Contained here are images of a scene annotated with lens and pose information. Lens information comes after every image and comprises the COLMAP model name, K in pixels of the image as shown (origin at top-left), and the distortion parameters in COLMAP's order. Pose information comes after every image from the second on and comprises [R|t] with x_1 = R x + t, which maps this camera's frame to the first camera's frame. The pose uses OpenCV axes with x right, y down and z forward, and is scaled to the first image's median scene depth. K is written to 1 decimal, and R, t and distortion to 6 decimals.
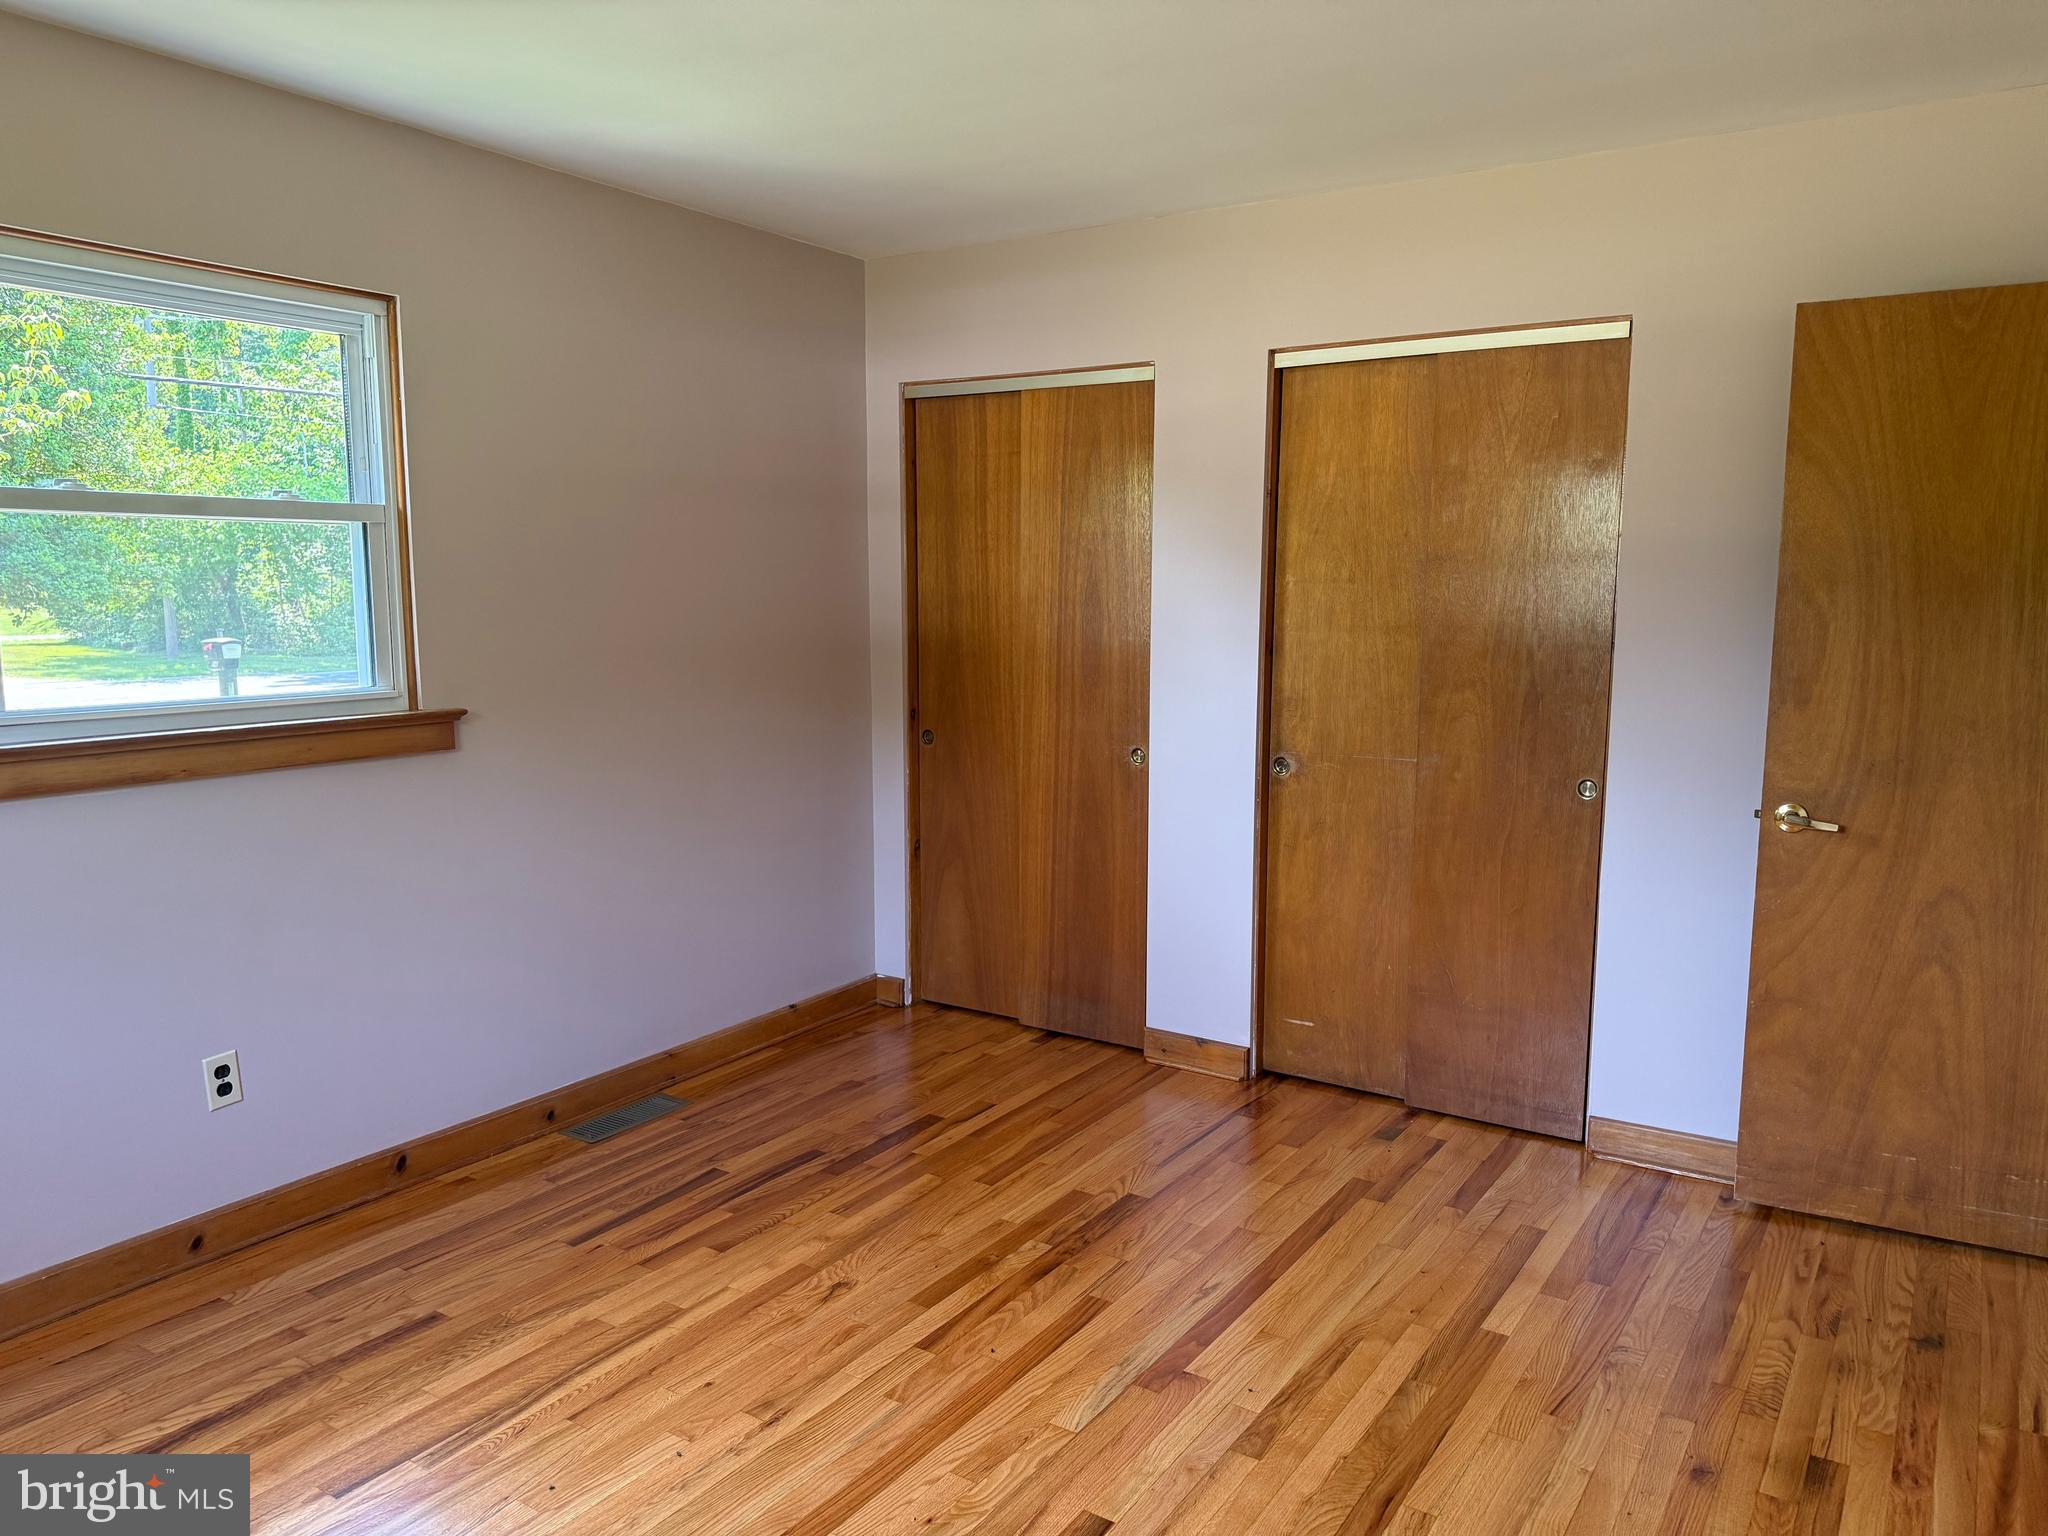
lens RADIAL K [[1373.4, 0, 1024.8], [0, 1373.4, 773.2], [0, 0, 1]] dist [0.010905, -0.018813]
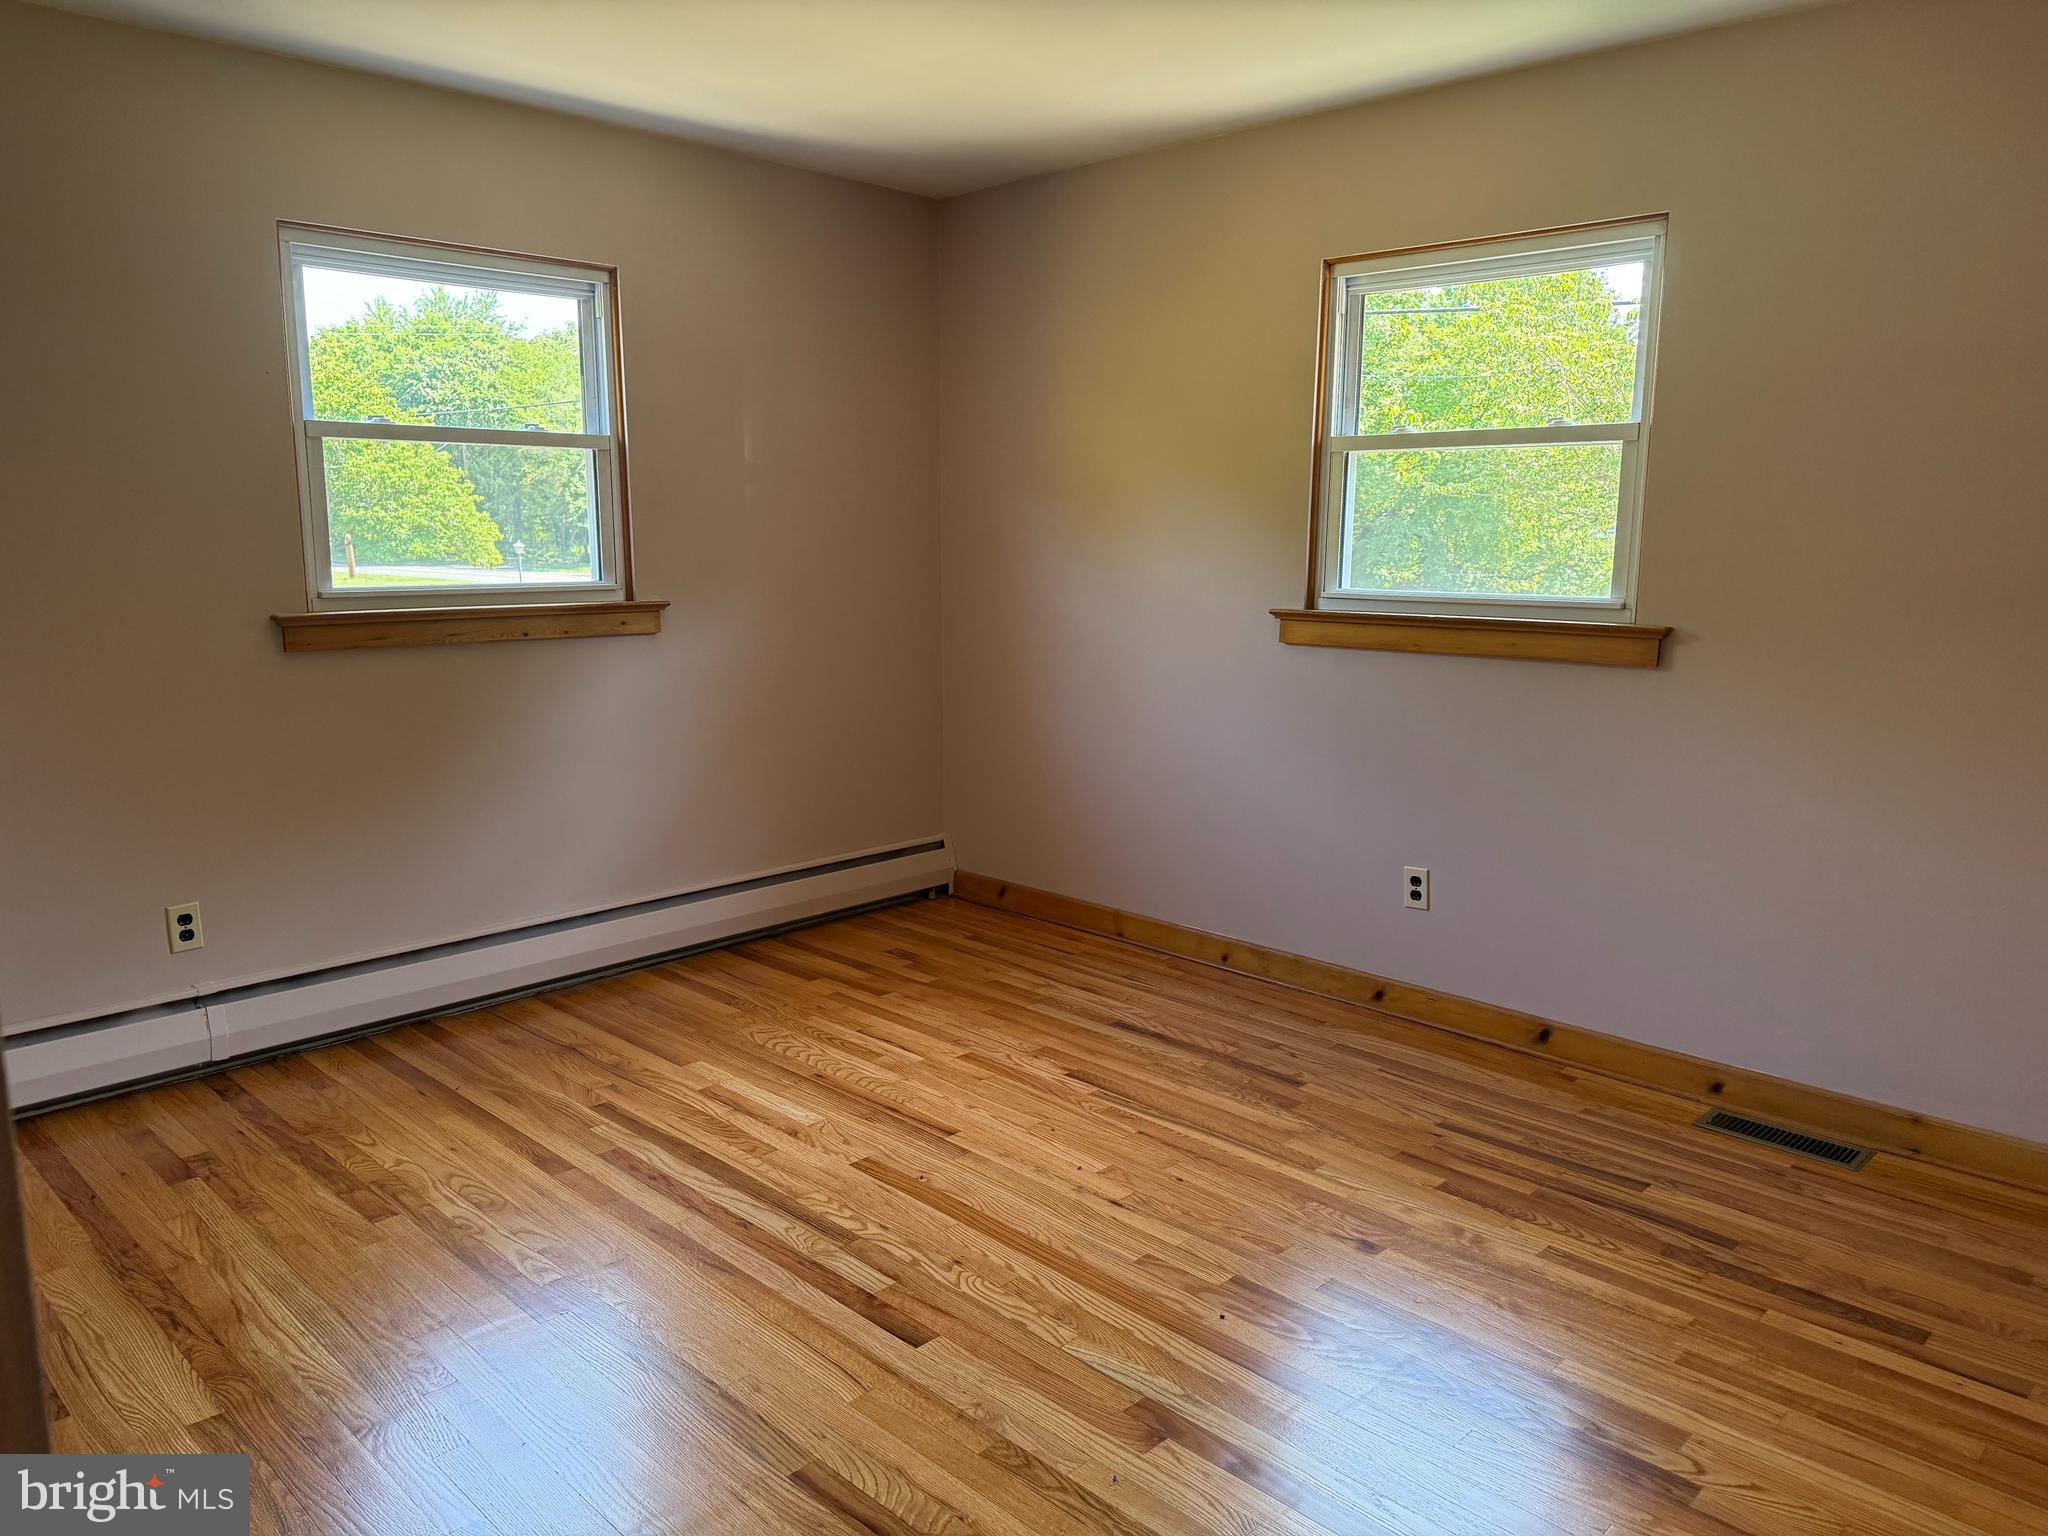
lens RADIAL K [[1373.4, 0, 1025.7], [0, 1373.4, 772.4], [0, 0, 1]] dist [0.010905, -0.018813]
pose [[-0.173739, 0.172508, -0.969565, 0.680601], [-0.132602, 0.971474, 0.196609, -0.084001], [0.975824, 0.162725, -0.145908, 0.769075]]
